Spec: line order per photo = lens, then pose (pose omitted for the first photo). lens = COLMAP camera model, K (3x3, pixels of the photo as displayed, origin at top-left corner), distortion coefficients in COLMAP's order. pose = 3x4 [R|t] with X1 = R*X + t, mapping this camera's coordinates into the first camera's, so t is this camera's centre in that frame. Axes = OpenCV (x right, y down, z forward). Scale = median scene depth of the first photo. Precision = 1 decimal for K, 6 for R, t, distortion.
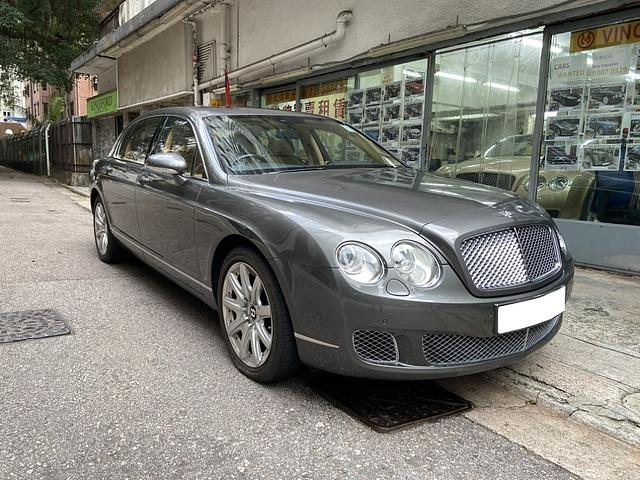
lens RADIAL K [[480.2, 0, 320.0], [0, 480.2, 240.0], [0, 0, 1]] dist [0.112498, -0.136679]
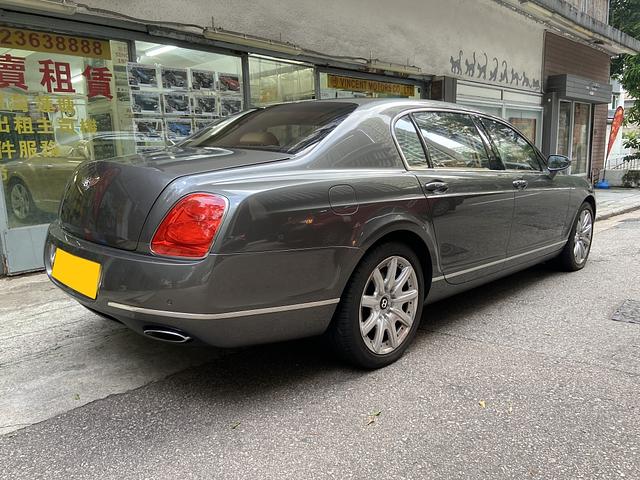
lens RADIAL K [[480.2, 0, 320.0], [0, 480.2, 240.0], [0, 0, 1]] dist [0.112498, -0.136679]
pose [[-0.171800, -0.187885, 0.967049, -0.793137], [0.172376, 0.960767, 0.217287, -0.184198], [-0.969934, 0.204026, -0.132673, 0.970666]]
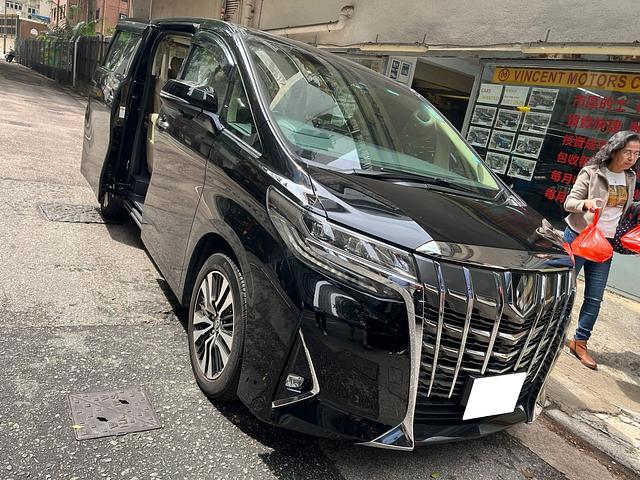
lens RADIAL K [[480.2, 0, 320.0], [0, 480.2, 240.0], [0, 0, 1]] dist [0.112498, -0.136679]
pose [[0.986110, 0.165743, 0.010765, 0.066981], [-0.165946, 0.980445, 0.105777, -0.010745], [0.006977, -0.106094, 0.994332, -0.294445]]
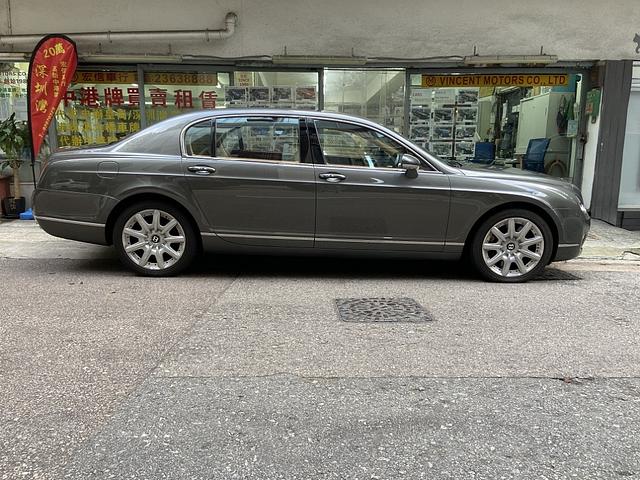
lens RADIAL K [[480.2, 0, 320.0], [0, 480.2, 240.0], [0, 0, 1]] dist [0.112498, -0.136679]
pose [[0.575344, -0.161189, 0.801871, -0.819333], [0.132786, 0.985790, 0.102886, -0.059223], [-0.807061, 0.047282, 0.588572, 0.233698]]
